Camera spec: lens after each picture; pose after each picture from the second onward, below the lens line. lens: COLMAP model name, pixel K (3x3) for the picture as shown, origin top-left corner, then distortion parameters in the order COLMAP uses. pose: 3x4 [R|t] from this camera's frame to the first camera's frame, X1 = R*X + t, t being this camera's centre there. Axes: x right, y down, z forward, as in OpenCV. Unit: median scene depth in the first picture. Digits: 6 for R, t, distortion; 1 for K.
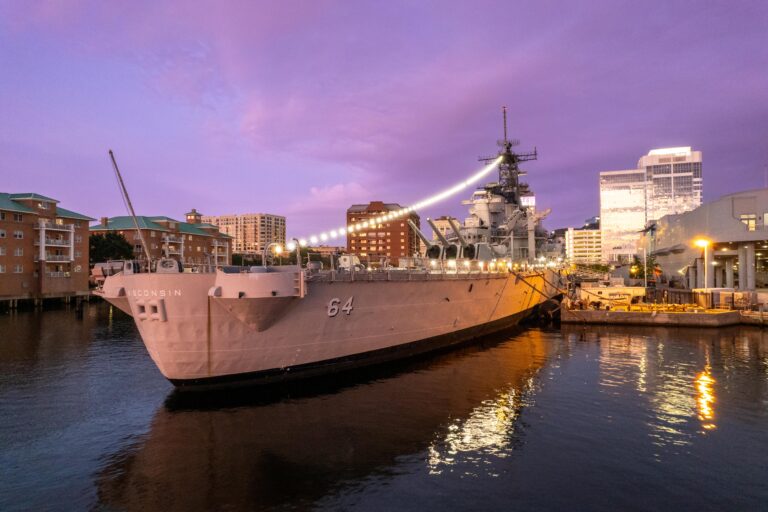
lens RADIAL K [[486.0, 0, 384.0], [0, 486.0, 256.0], [0, 0, 1]] dist [-0.033648, 0.001841]
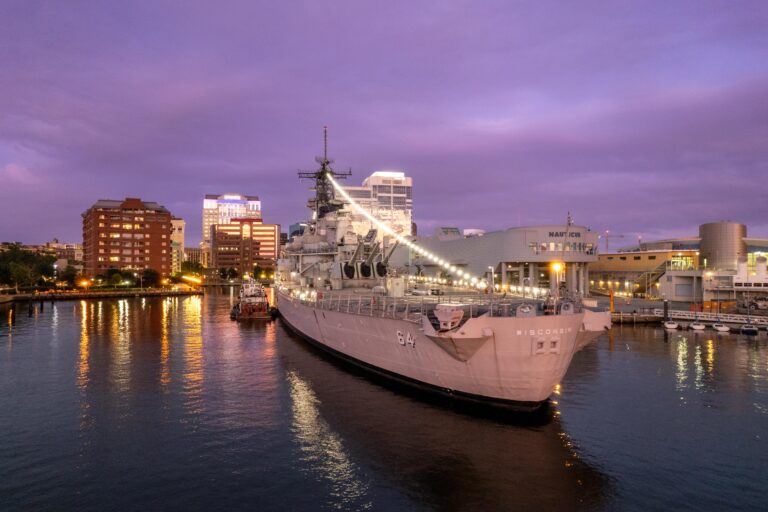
lens RADIAL K [[492.4, 0, 384.0], [0, 492.4, 256.0], [0, 0, 1]] dist [-0.035481, 0.002813]
pose [[0.816132, 0.020369, 0.577507, -0.152005], [-0.018793, 0.999785, -0.008705, -0.009281], [-0.577560, -0.003748, 0.816340, 0.023168]]
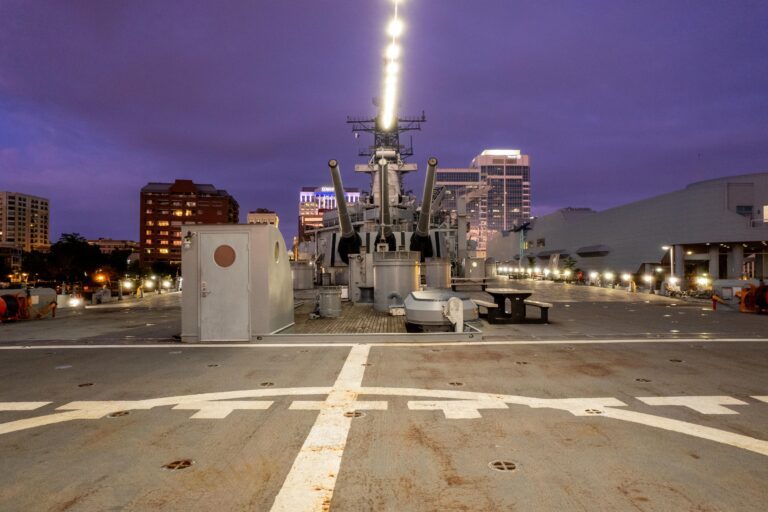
lens RADIAL K [[509.8, 0, 384.0], [0, 509.8, 256.0], [0, 0, 1]] dist [-0.035498, 0.003616]
pose [[0.927400, 0.018256, 0.373626, -0.019298], [-0.018373, 0.999826, -0.003249, 0.001457], [-0.373620, -0.003852, 0.927574, 0.166298]]
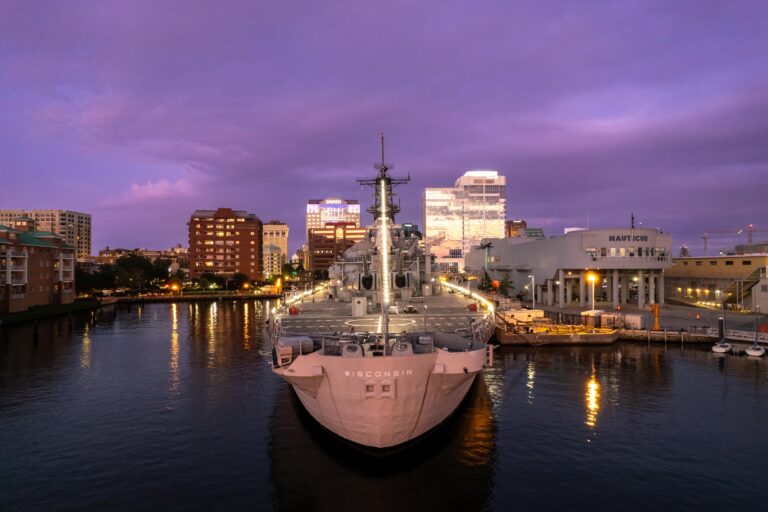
lens RADIAL K [[492.4, 0, 384.0], [0, 492.4, 256.0], [0, 0, 1]] dist [-0.035481, 0.002813]
pose [[0.925508, 0.012578, 0.378518, -0.089316], [-0.011950, 0.999921, -0.004009, -0.018372], [-0.378539, -0.000812, 0.925585, -0.003762]]
